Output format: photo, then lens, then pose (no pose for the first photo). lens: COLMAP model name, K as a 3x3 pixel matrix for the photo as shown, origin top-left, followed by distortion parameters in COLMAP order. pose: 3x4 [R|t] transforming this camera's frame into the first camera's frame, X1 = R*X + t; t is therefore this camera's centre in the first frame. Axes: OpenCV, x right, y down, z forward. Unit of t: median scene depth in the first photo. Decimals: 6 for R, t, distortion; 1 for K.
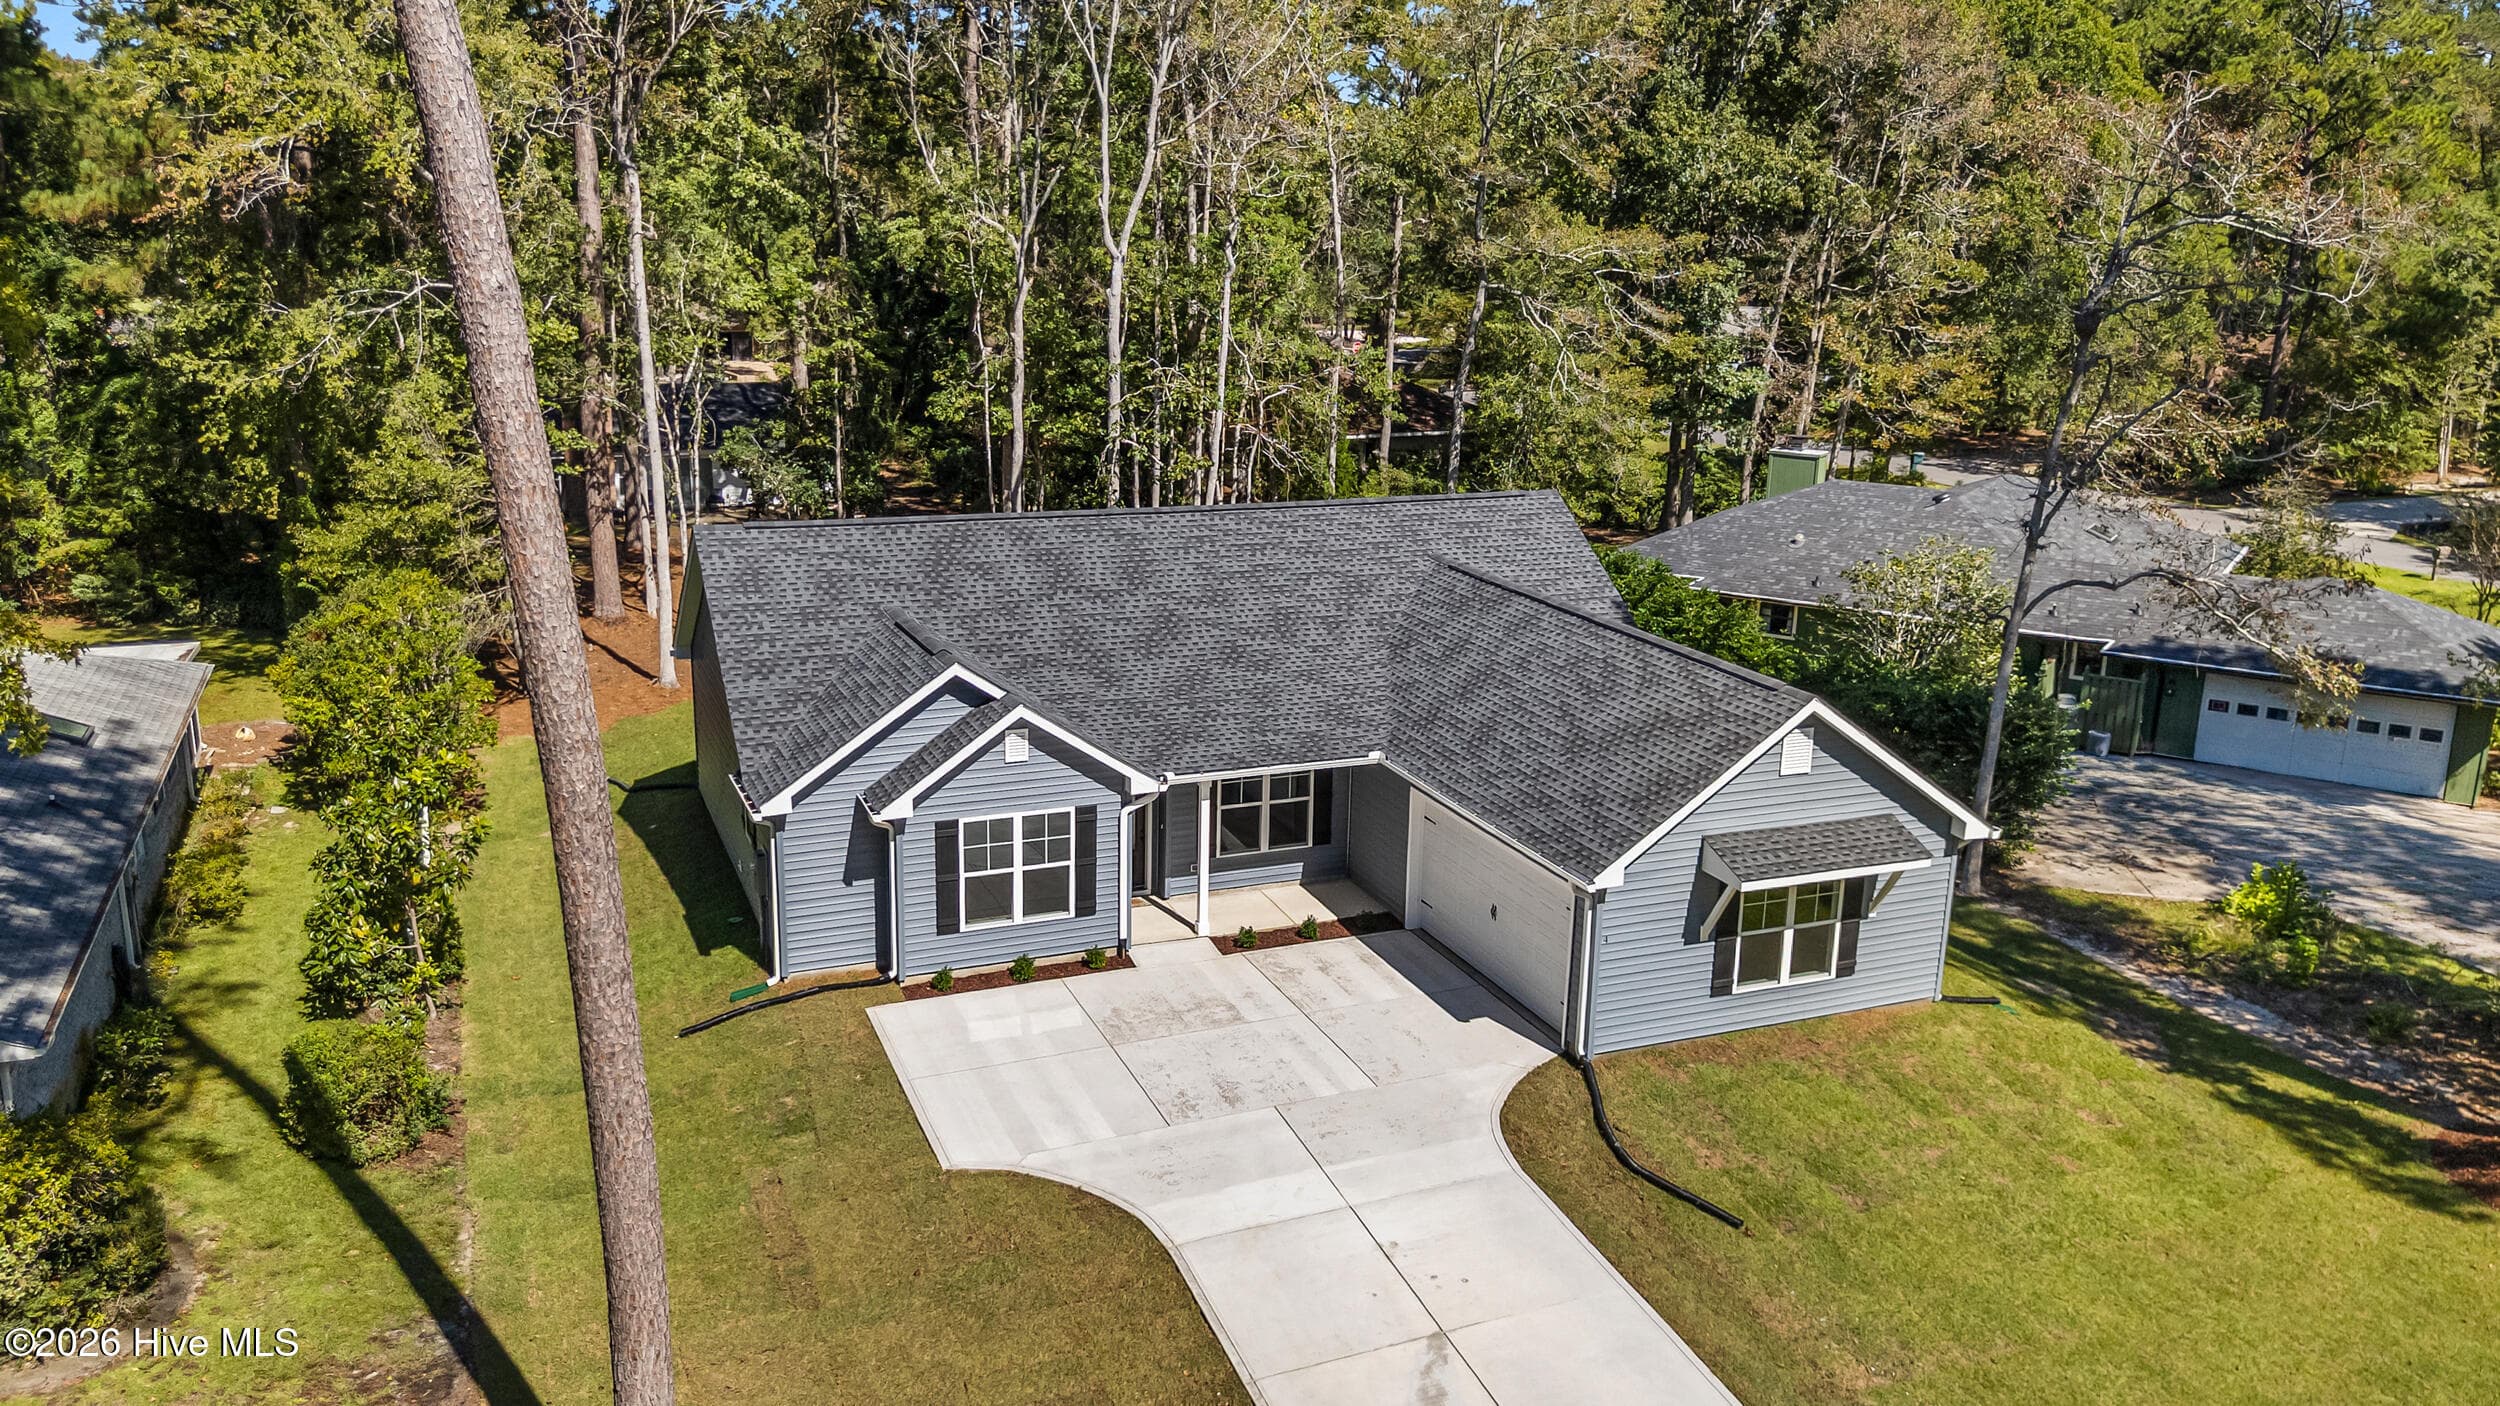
lens RADIAL K [[1892.8, 0, 1250.0], [0, 1892.8, 703.0], [0, 0, 1]] dist [0.089221, -0.119486]
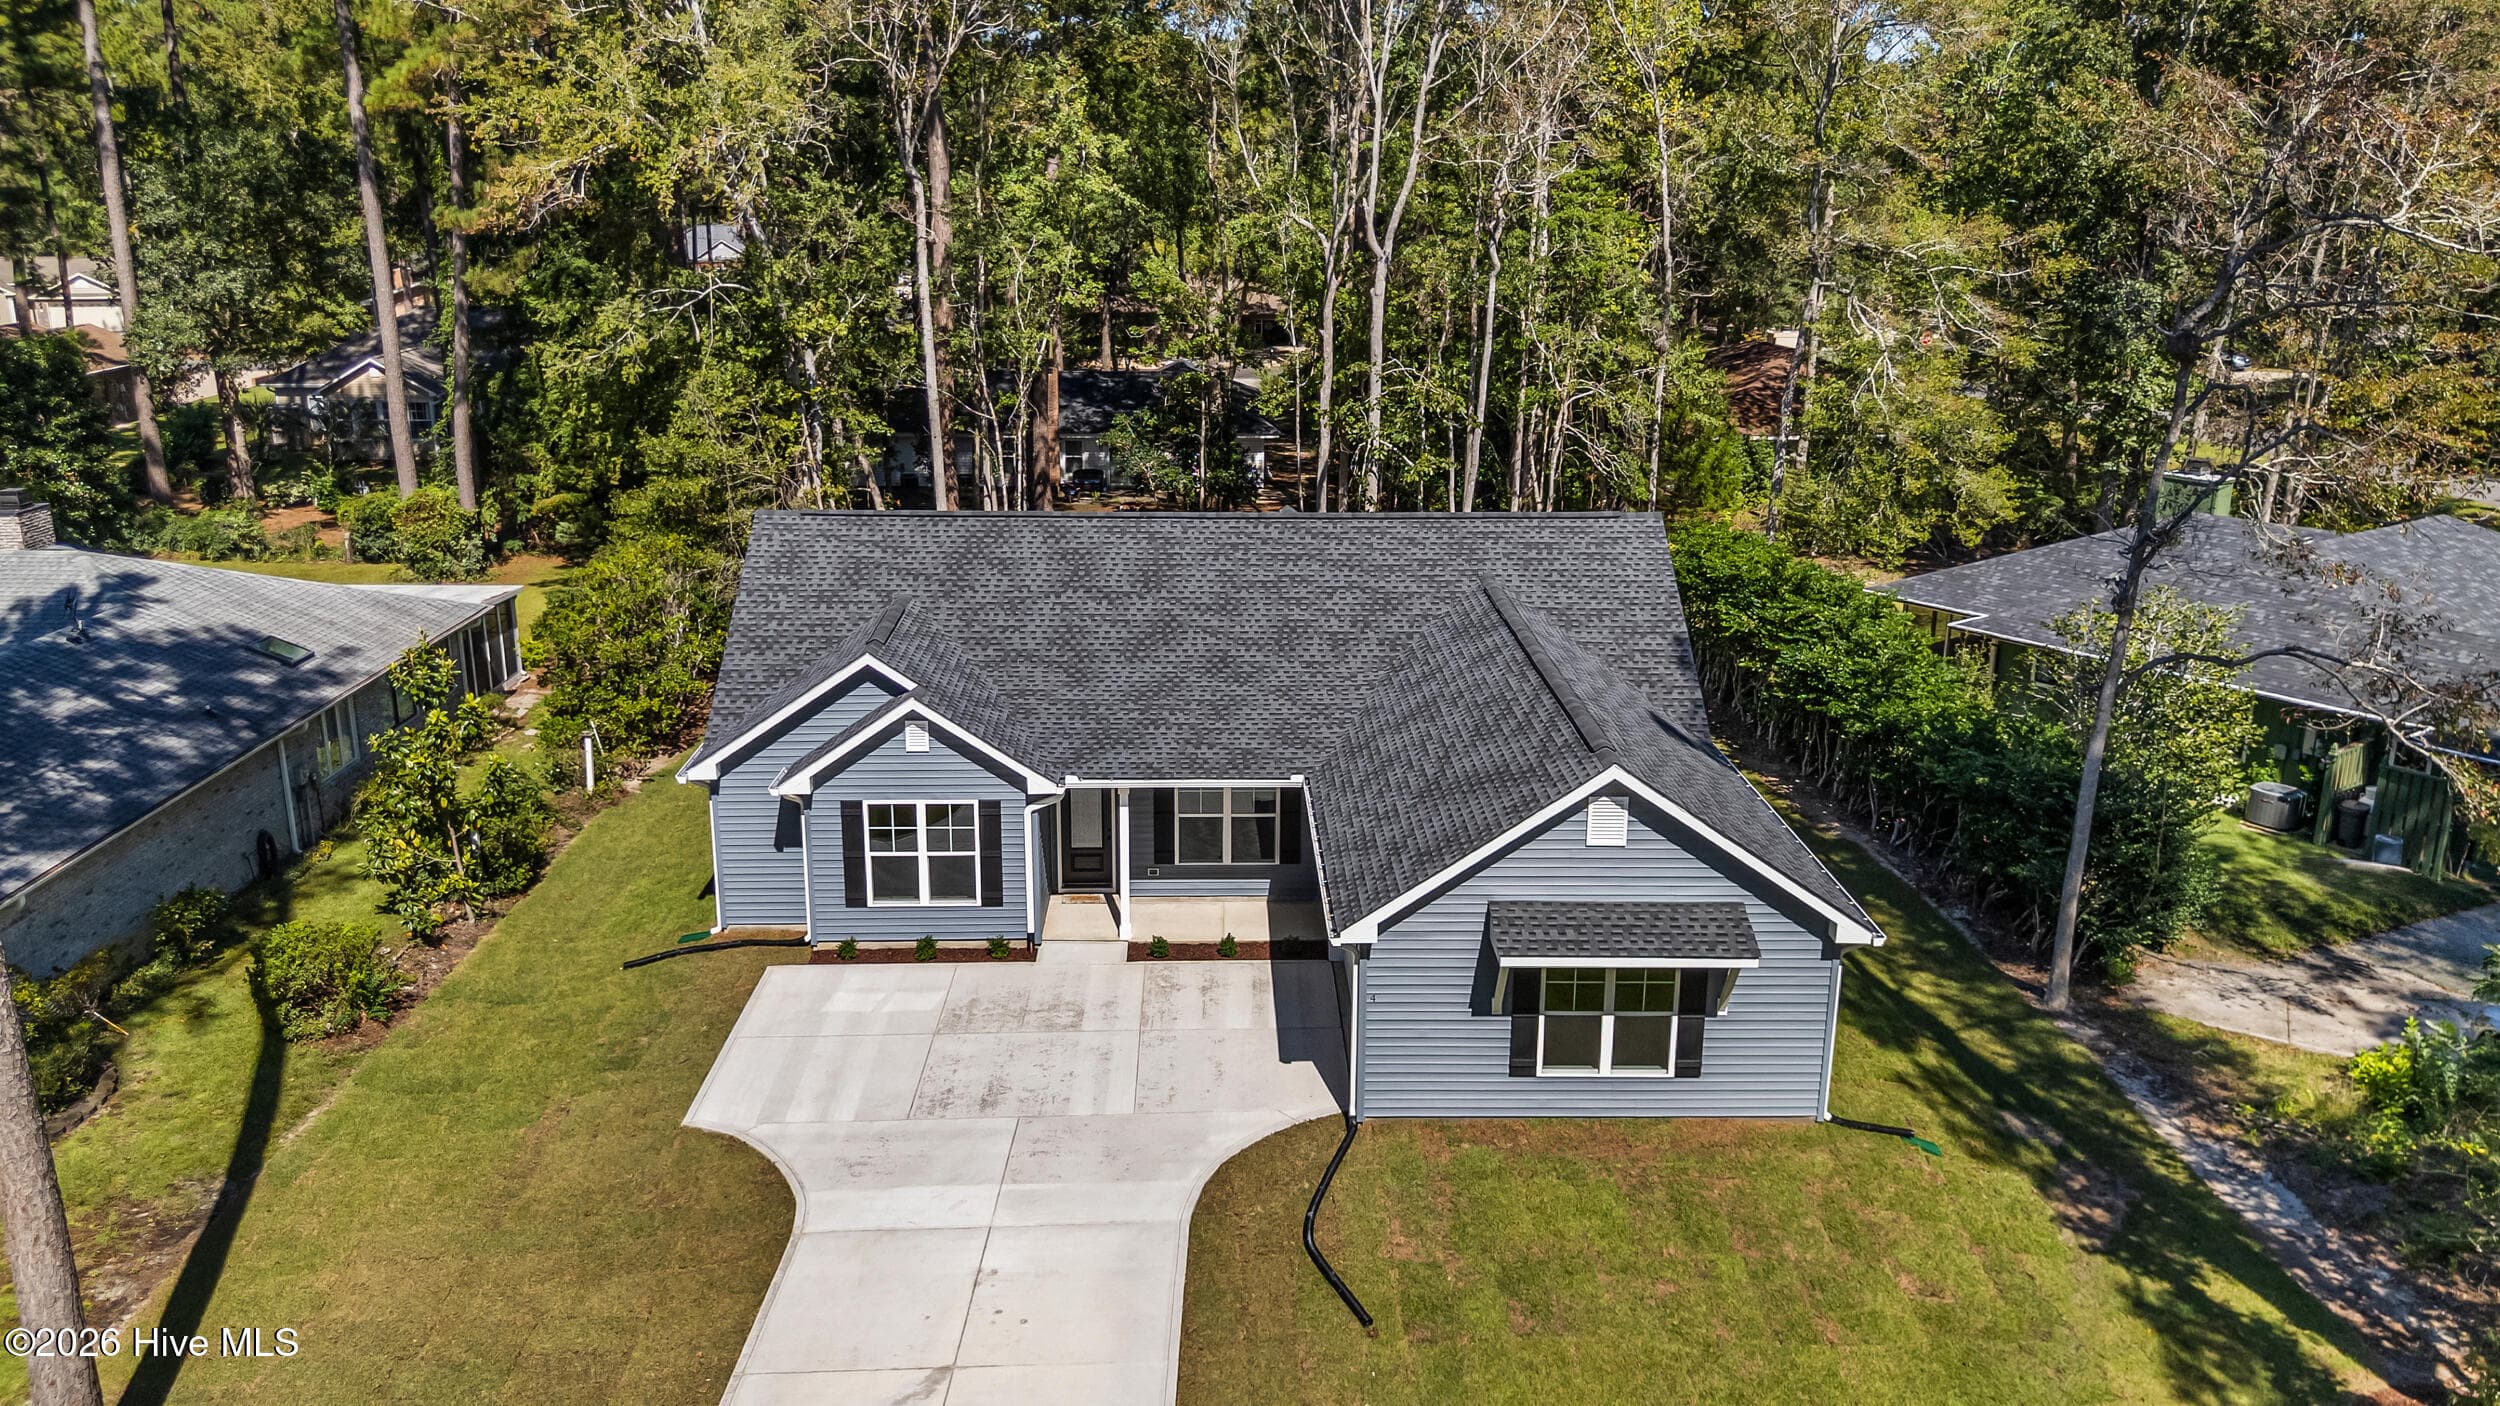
lens RADIAL K [[1850.6, 0, 1250.0], [0, 1850.6, 703.0], [0, 0, 1]] dist [0.086527, -0.115169]
pose [[0.931351, 0.084439, -0.354197, 0.400467], [-0.079820, 0.996425, 0.027658, -0.037875], [0.355266, 0.002513, 0.934762, 0.106297]]
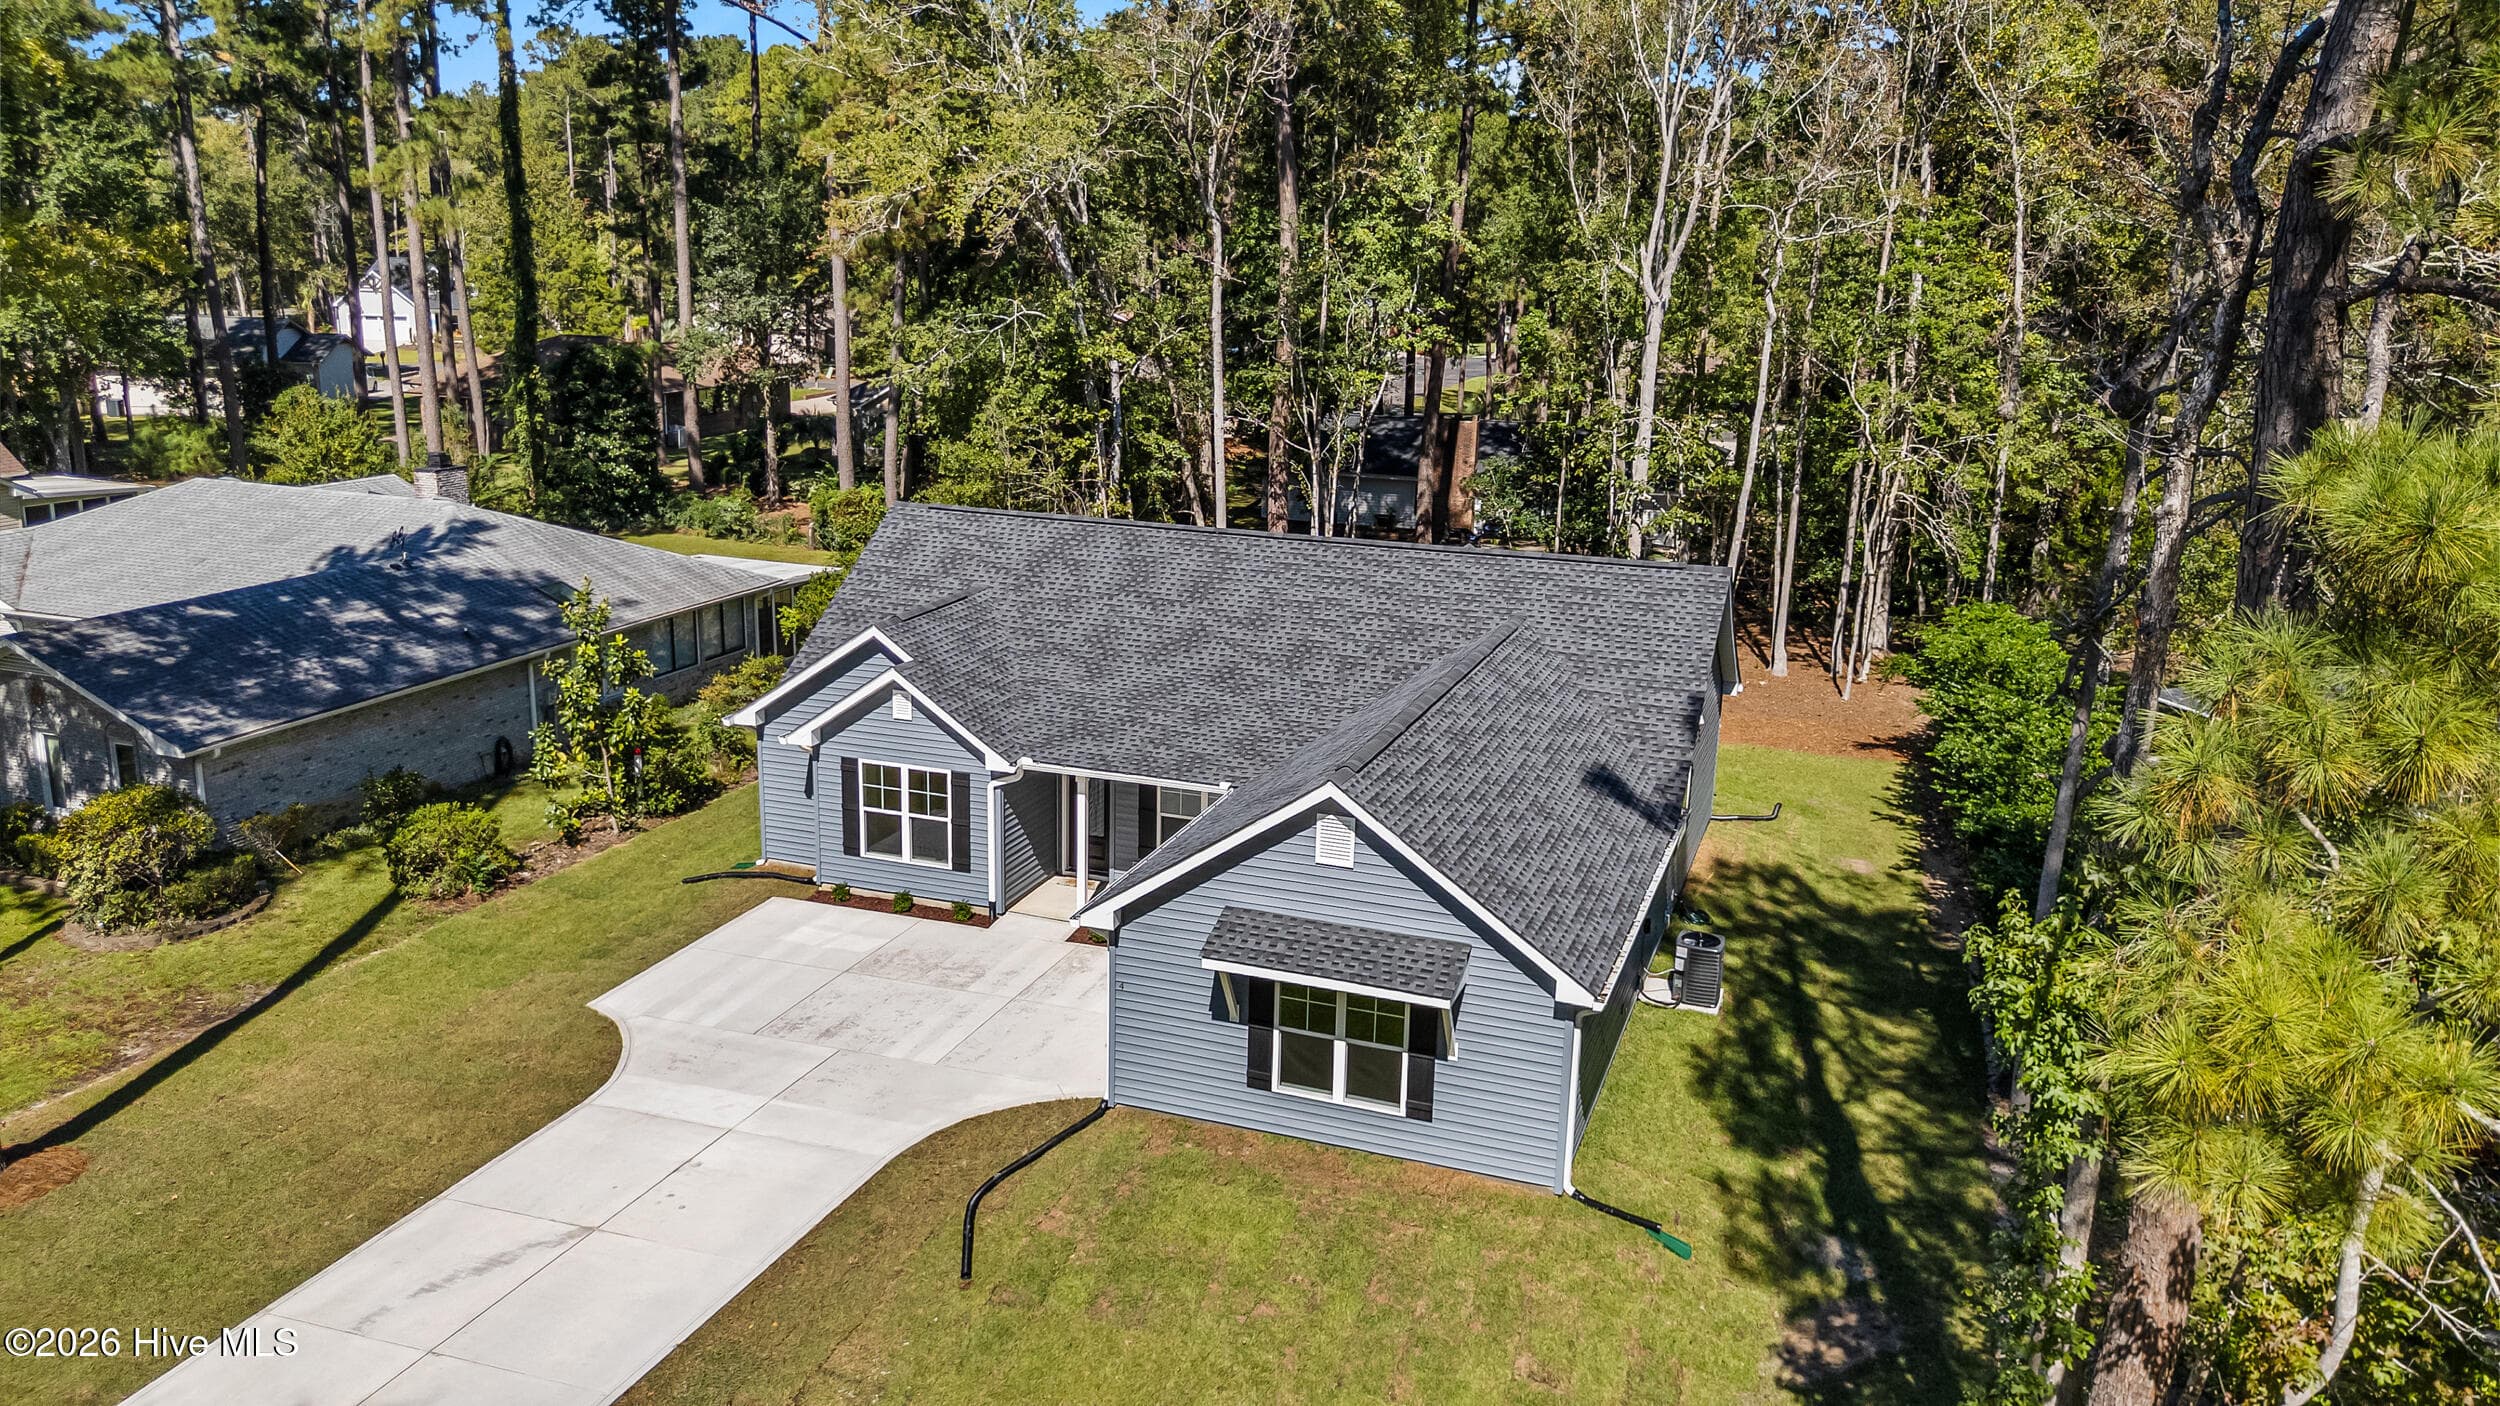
lens RADIAL K [[1850.6, 0, 1250.0], [0, 1850.6, 703.0], [0, 0, 1]] dist [0.086527, -0.115169]
pose [[0.736813, 0.162479, -0.656282, 0.750676], [-0.180752, 0.982700, 0.040361, -0.060516], [0.651486, 0.088886, 0.753435, 0.286824]]
